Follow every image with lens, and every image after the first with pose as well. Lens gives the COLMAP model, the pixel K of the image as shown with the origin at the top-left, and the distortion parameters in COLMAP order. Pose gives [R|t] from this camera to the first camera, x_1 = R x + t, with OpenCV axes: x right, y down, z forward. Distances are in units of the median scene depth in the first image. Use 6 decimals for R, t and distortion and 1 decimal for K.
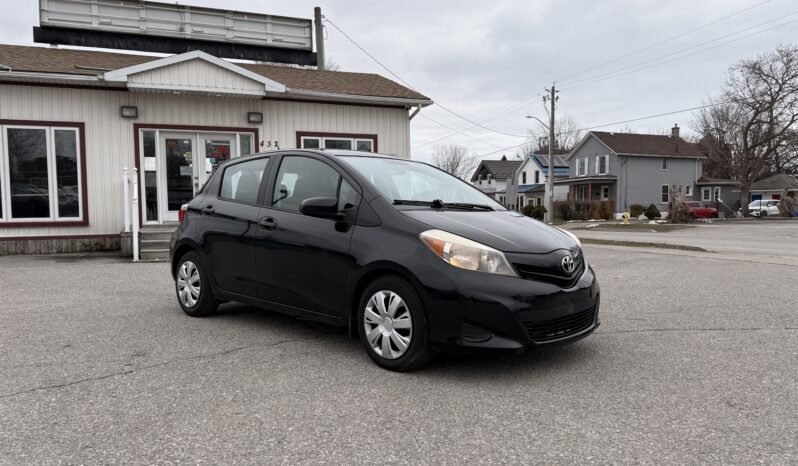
lens RADIAL K [[580.3, 0, 404.1], [0, 580.3, 234.1], [0, 0, 1]] dist [0.067246, -0.084280]
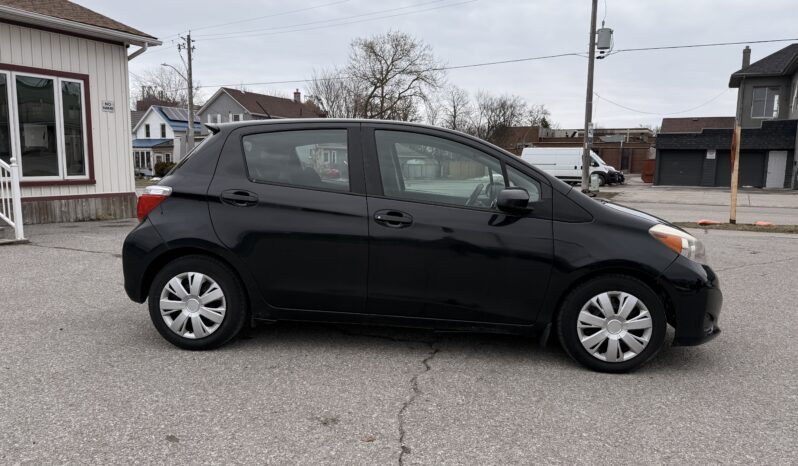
lens RADIAL K [[580.3, 0, 399.2], [0, 580.3, 238.0], [0, 0, 1]] dist [0.067246, -0.084280]
pose [[0.788236, -0.058286, 0.612607, -0.235052], [0.008207, 0.996411, 0.084243, -0.019072], [-0.615318, -0.061376, 0.785886, 0.126738]]
